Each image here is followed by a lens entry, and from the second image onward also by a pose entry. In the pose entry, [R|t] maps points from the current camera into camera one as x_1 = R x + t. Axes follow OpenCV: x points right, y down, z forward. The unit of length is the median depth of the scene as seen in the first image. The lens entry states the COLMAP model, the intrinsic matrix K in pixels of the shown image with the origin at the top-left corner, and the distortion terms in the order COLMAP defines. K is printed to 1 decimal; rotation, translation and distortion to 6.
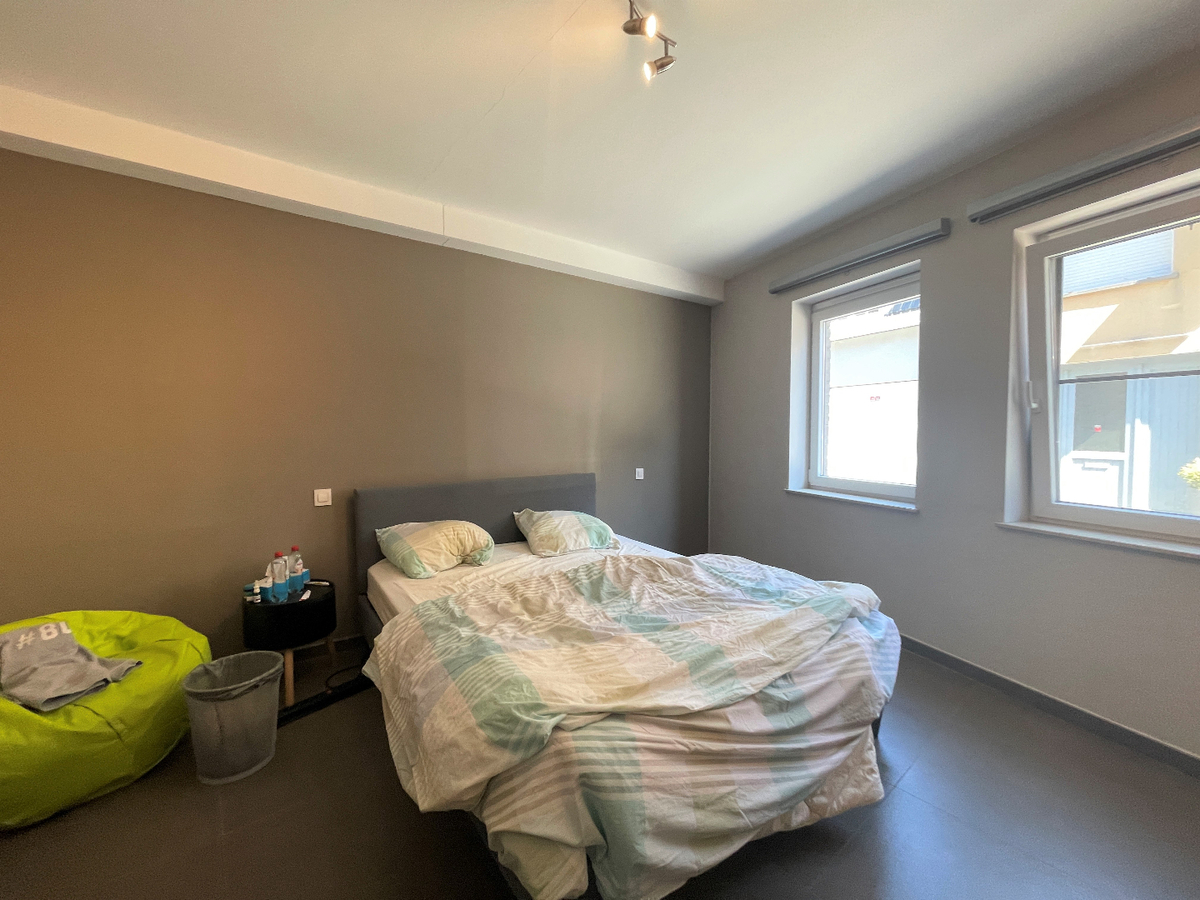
lens RADIAL K [[483.3, 0, 594.0], [0, 483.3, 446.8], [0, 0, 1]] dist [-0.003049, 0.000053]
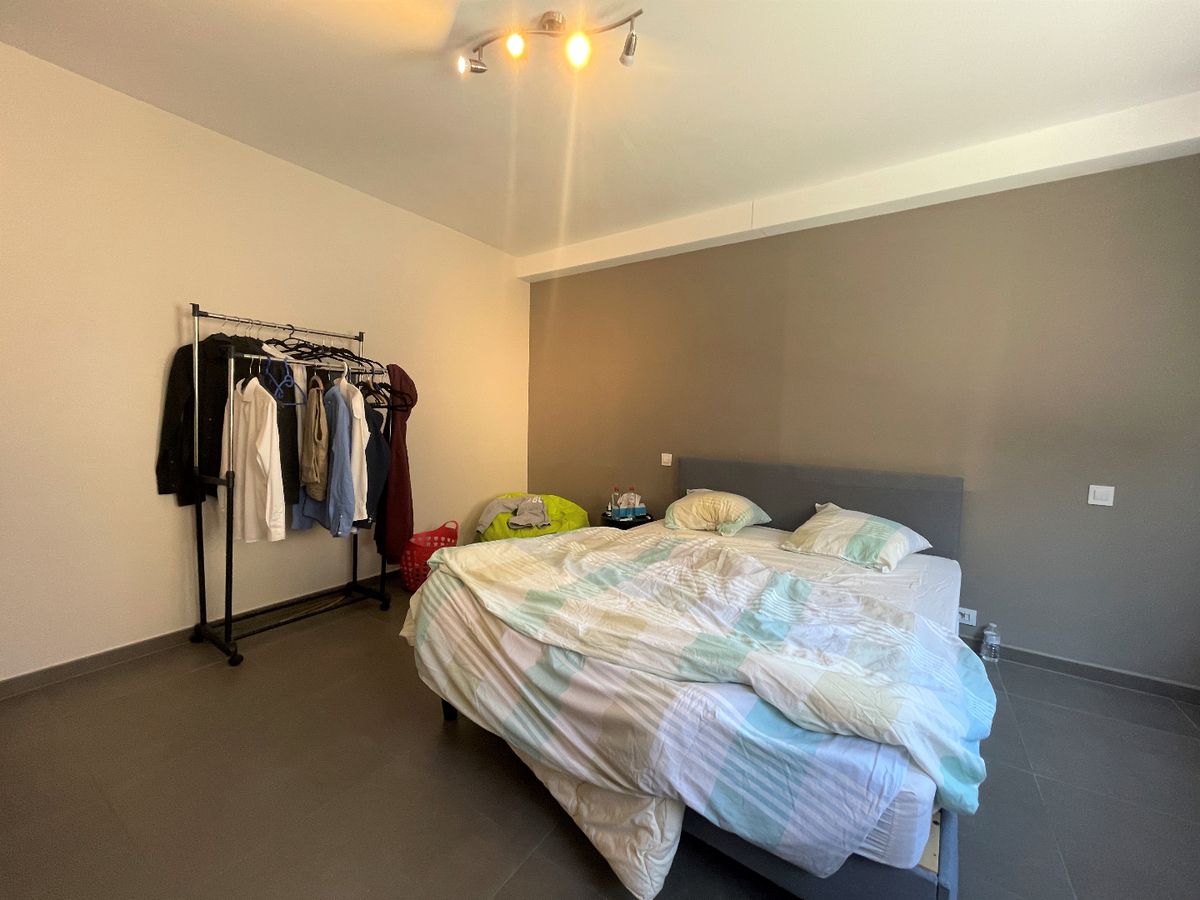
lens RADIAL K [[483.3, 0, 594.0], [0, 483.3, 446.8], [0, 0, 1]] dist [-0.003049, 0.000053]
pose [[0.303232, 0.071673, -0.950217, 1.303584], [-0.061785, 0.996548, 0.055452, 0.010095], [0.950912, 0.041894, 0.306614, 0.731259]]
